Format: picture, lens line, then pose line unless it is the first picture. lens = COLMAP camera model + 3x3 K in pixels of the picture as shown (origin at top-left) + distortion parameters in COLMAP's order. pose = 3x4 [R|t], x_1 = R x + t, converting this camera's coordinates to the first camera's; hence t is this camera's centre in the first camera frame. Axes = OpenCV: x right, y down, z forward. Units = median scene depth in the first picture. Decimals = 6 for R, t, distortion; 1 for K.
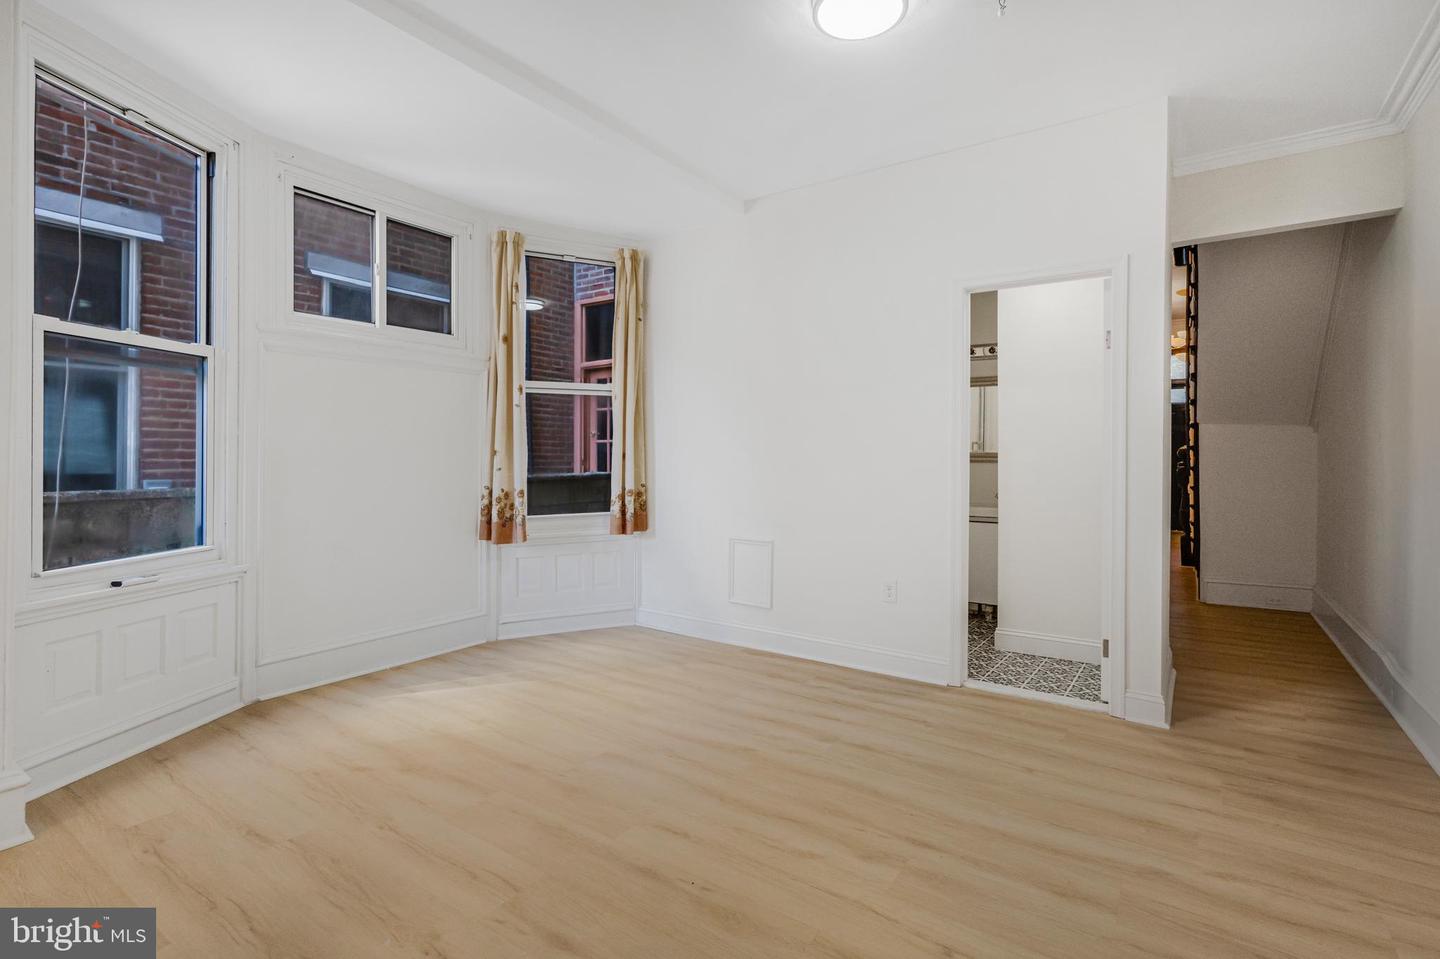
lens RADIAL K [[680.9, 0, 731.9], [0, 680.9, 451.8], [0, 0, 1]] dist [0.001696, 0.001034]
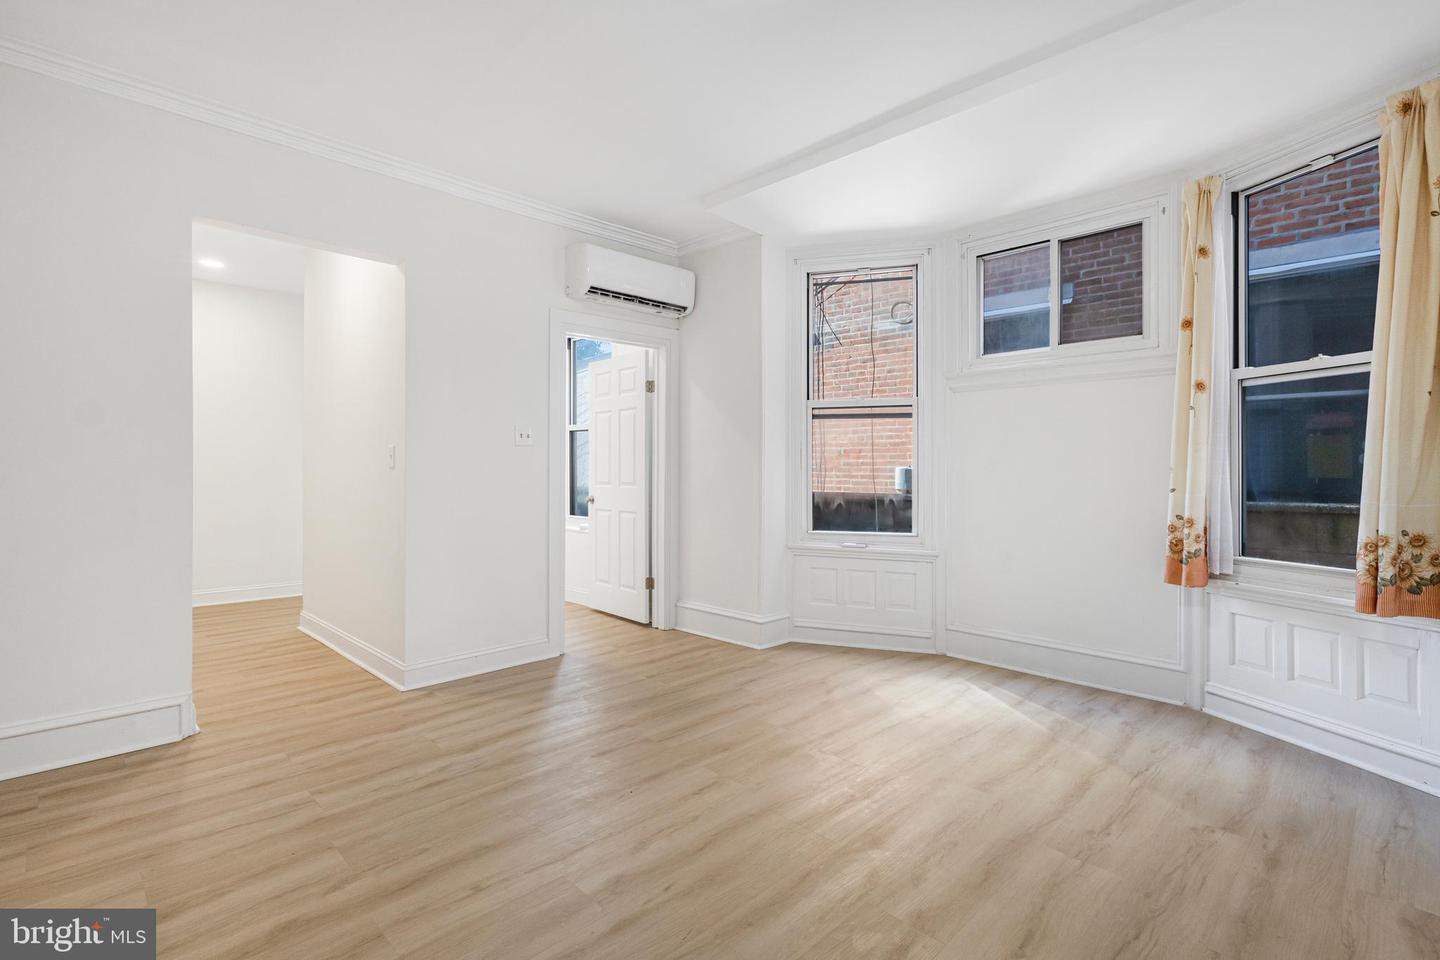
lens RADIAL K [[680.9, 0, 724.7], [0, 680.9, 467.6], [0, 0, 1]] dist [0.001696, 0.001034]
pose [[-0.187929, -0.007984, -0.982150, 0.619809], [-0.001536, 0.999968, -0.007835, 0.007542], [0.982181, 0.000036, -0.187935, 0.729929]]
